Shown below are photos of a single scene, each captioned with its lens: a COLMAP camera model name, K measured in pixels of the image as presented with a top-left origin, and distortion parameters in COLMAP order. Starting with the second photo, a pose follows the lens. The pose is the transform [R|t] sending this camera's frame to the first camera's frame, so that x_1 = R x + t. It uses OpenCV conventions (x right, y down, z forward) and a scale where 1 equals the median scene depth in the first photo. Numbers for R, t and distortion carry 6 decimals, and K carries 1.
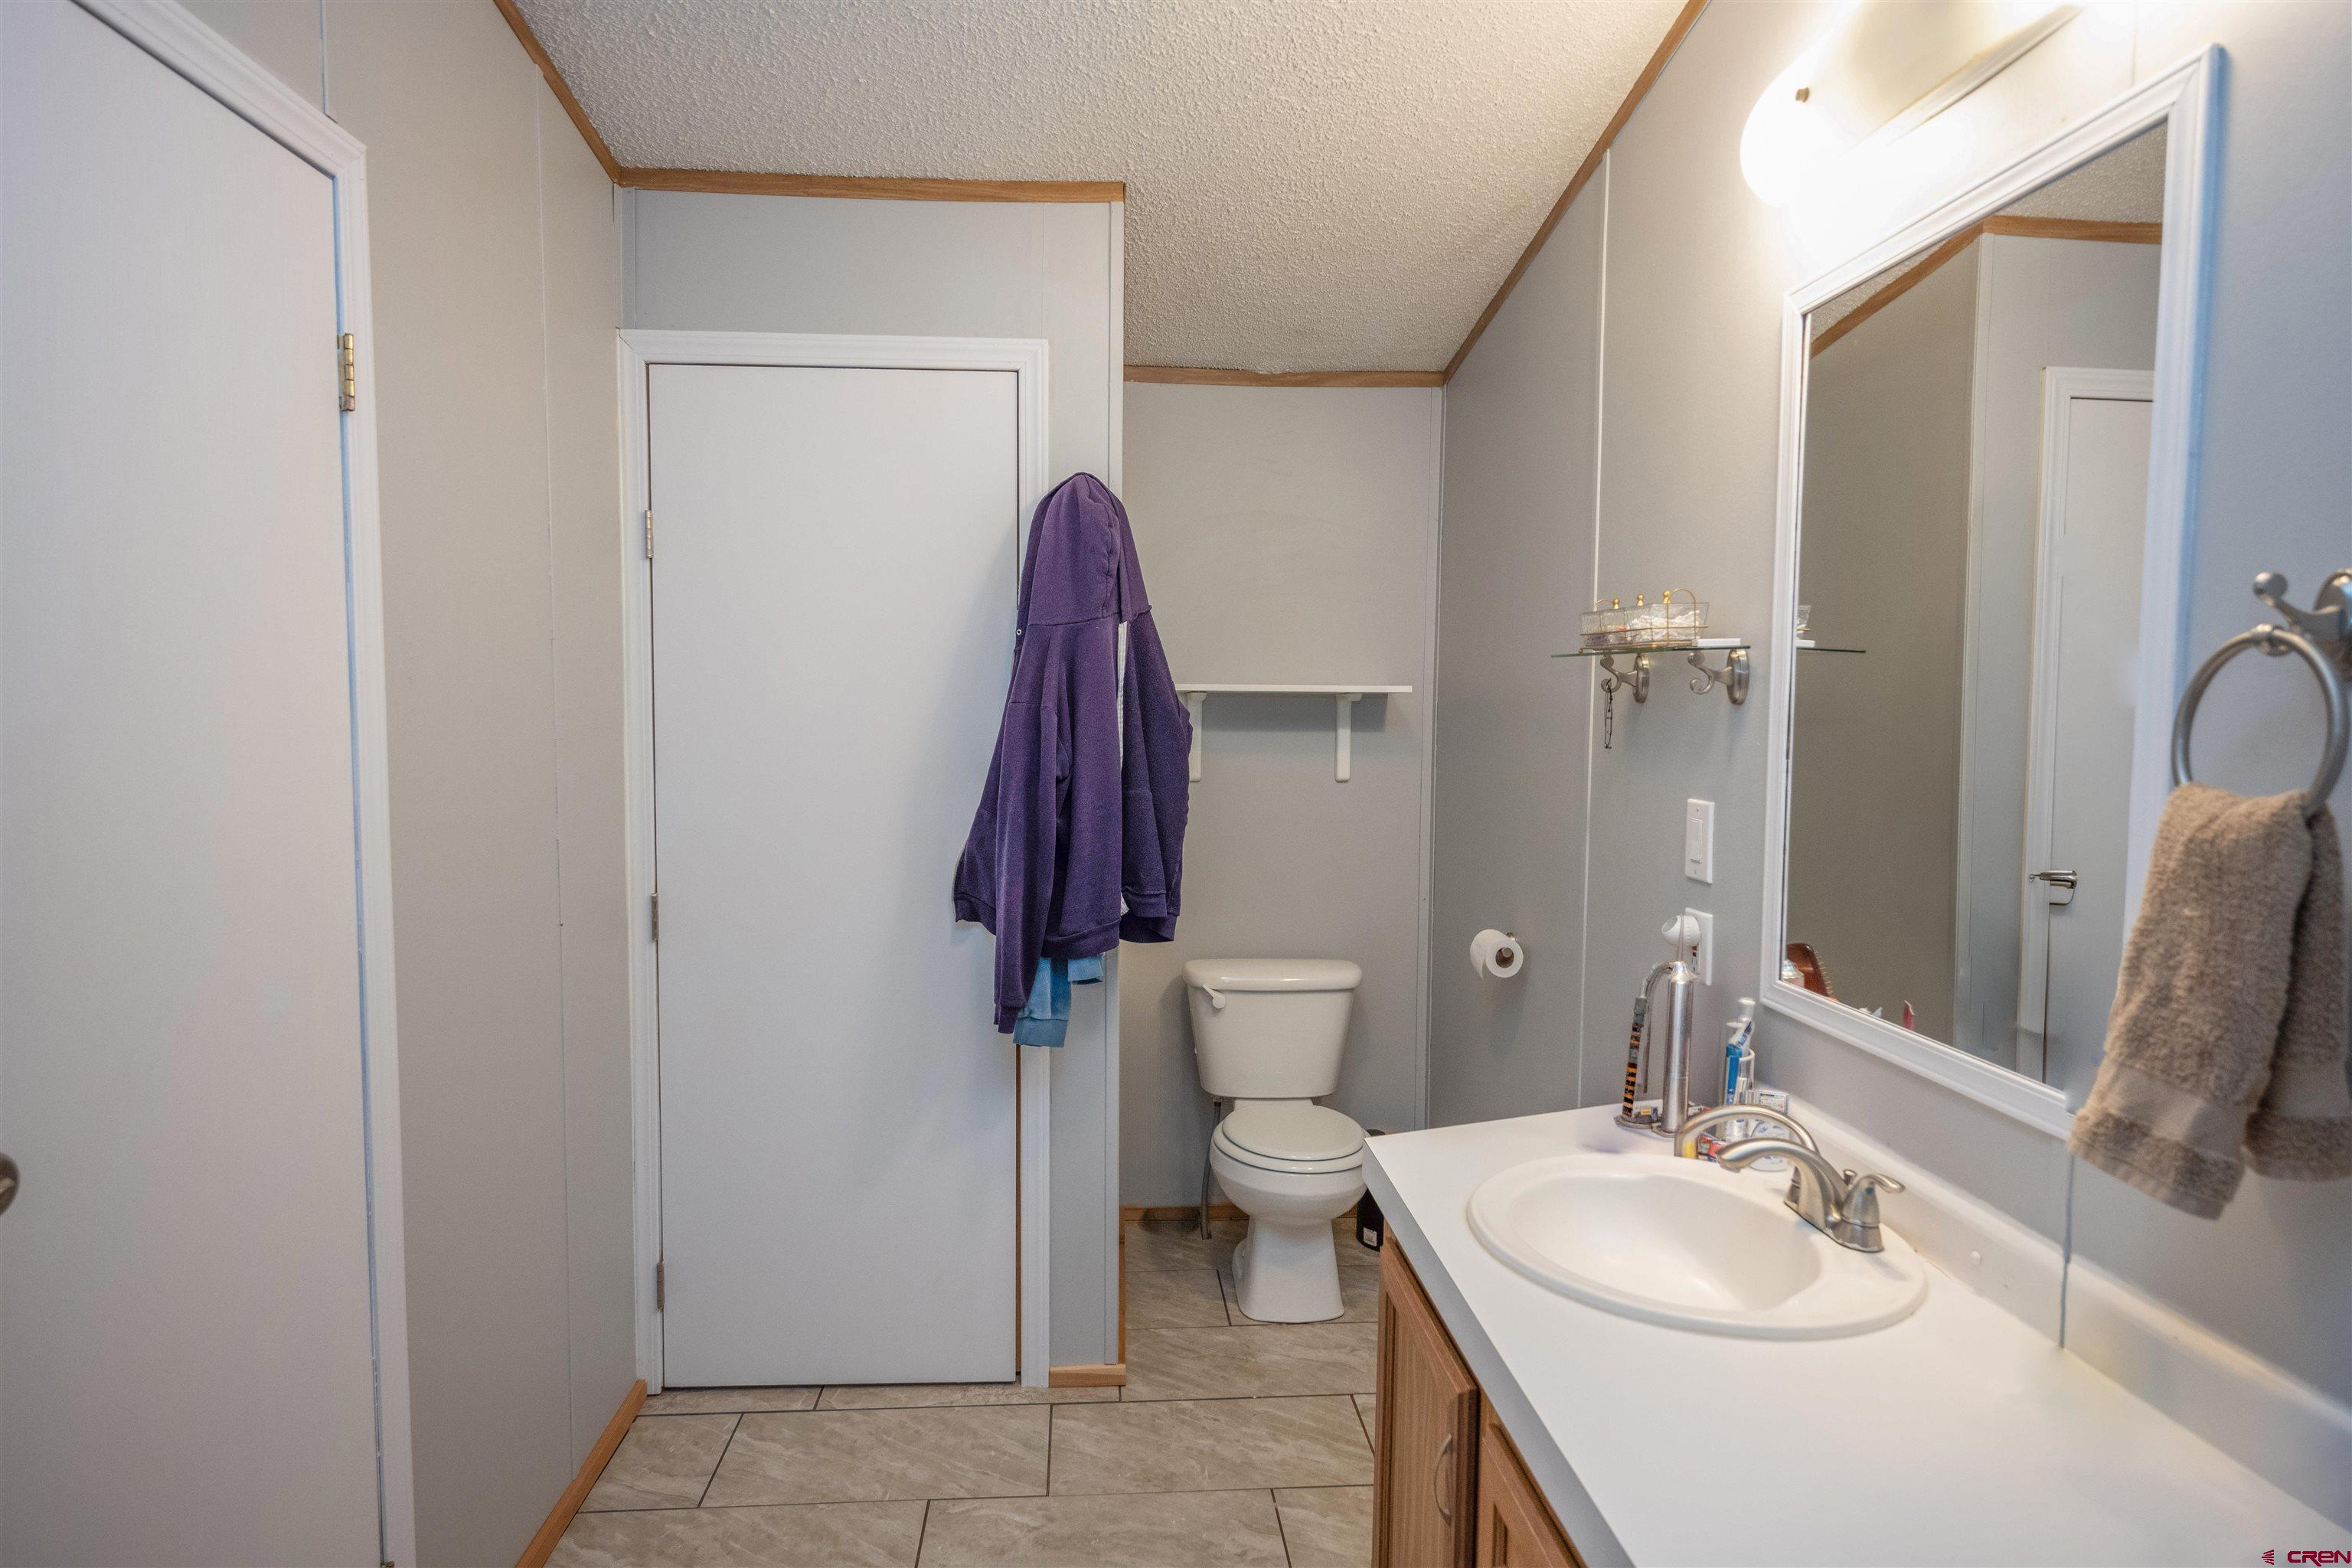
lens RADIAL K [[1264.6, 0, 1110.9], [0, 1264.6, 777.5], [0, 0, 1]] dist [-0.000669, 0.001442]
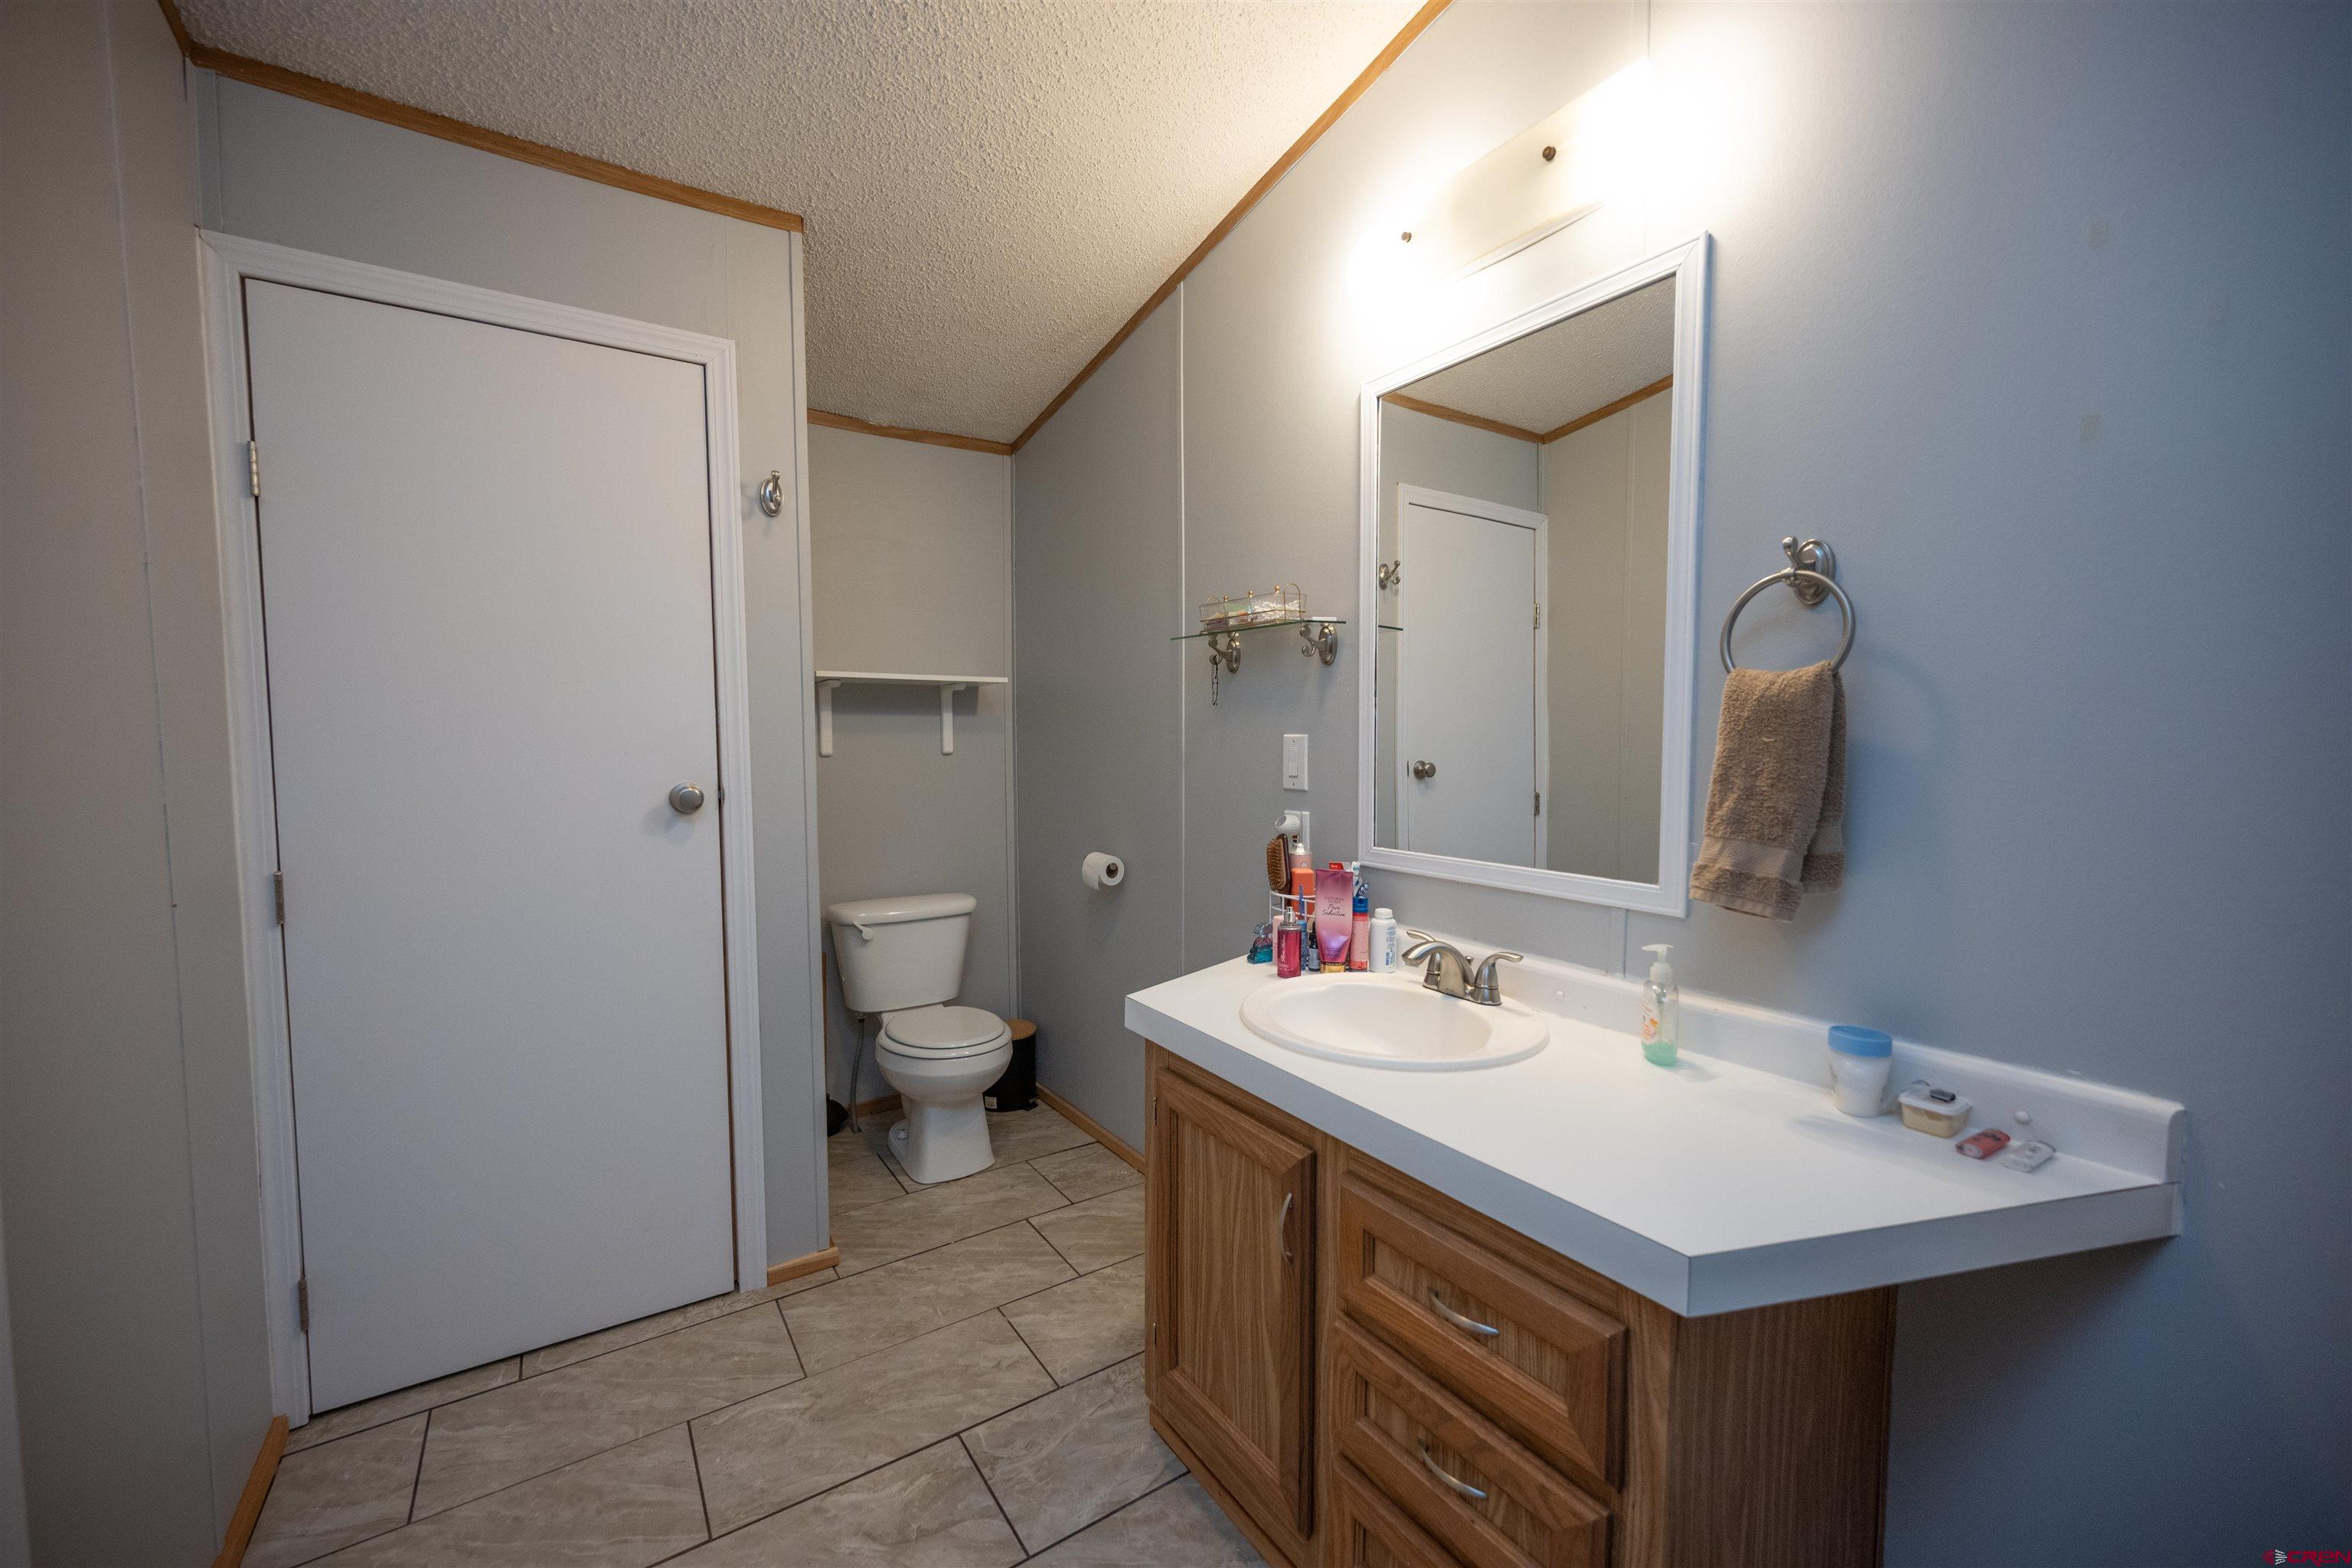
lens RADIAL K [[925.7, 0, 1141.7], [0, 925.7, 785.4], [0, 0, 1]] dist [-0.002302, 0.000746]
pose [[0.865512, -0.032516, 0.499831, -0.172479], [0.032315, 0.999437, 0.009061, 0.049040], [-0.499844, 0.008310, 0.866075, 0.138641]]
